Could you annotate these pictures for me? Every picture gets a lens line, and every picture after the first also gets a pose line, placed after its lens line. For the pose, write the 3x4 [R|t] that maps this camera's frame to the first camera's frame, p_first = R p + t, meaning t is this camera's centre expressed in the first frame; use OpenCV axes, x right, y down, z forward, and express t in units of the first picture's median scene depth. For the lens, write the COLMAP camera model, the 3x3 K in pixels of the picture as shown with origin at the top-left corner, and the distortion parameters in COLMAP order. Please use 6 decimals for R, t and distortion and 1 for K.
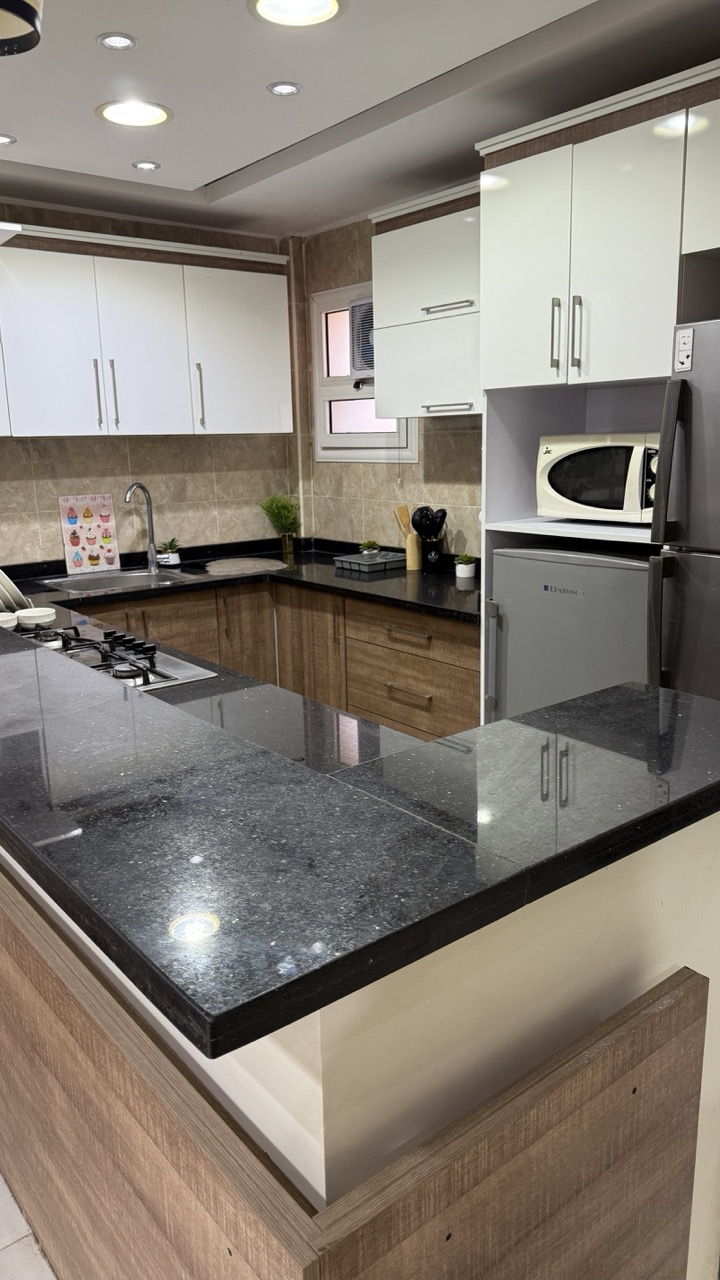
lens RADIAL K [[907.9, 0, 347.1], [0, 907.9, 649.8], [0, 0, 1]] dist [0.050655, -0.052865]
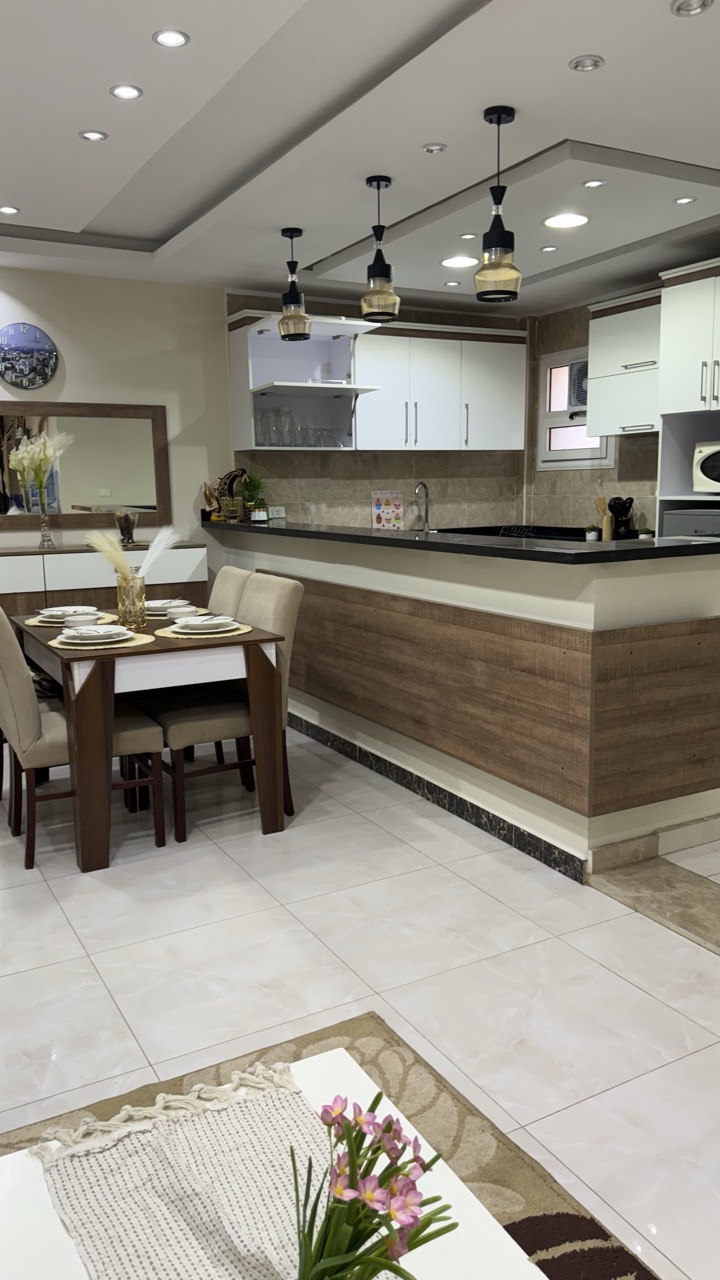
lens RADIAL K [[952.4, 0, 342.0], [0, 952.4, 671.3], [0, 0, 1]] dist [0.037373, -0.021560]
pose [[0.984012, 0.034193, -0.174787, -0.073426], [-0.040103, 0.998733, -0.030396, 0.189235], [0.173526, 0.036920, 0.984137, -0.588957]]
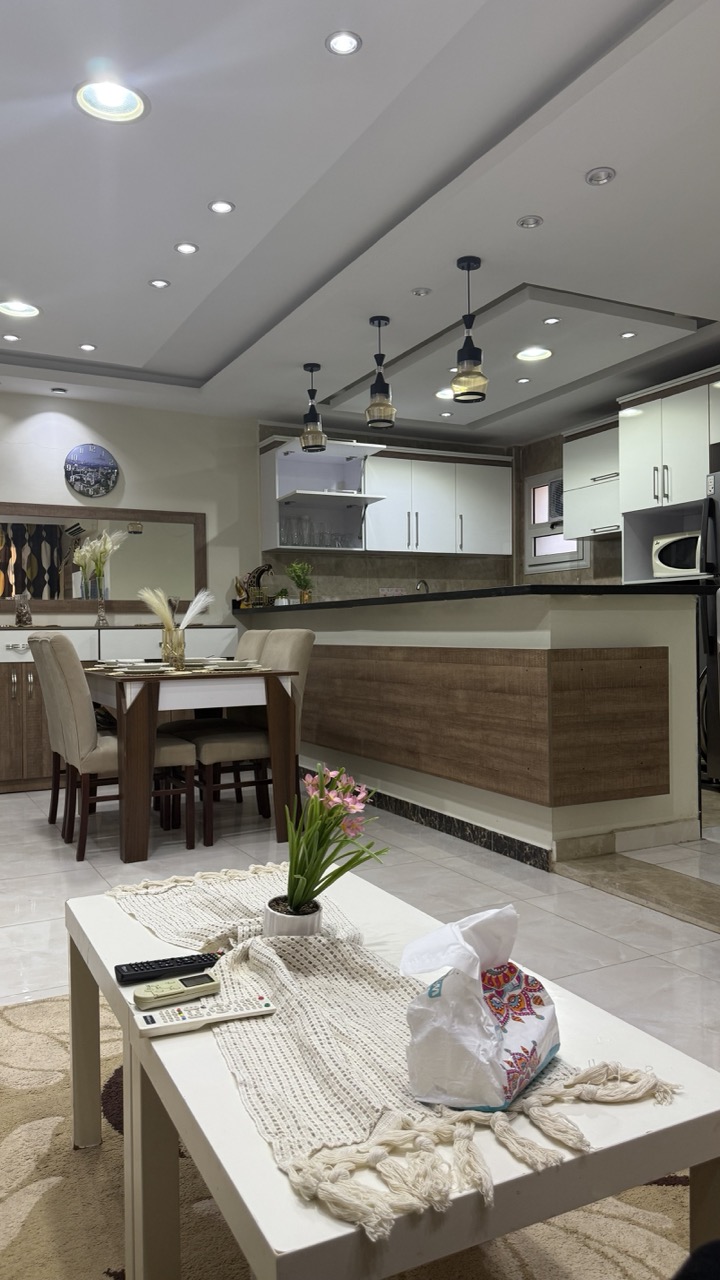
lens RADIAL K [[907.9, 0, 326.4], [0, 907.9, 680.5], [0, 0, 1]] dist [0.050655, -0.052865]
pose [[0.975925, 0.015576, -0.217548, -0.027372], [-0.053974, 0.983670, -0.171697, 0.323702], [0.211321, 0.179306, 0.960829, -0.704479]]
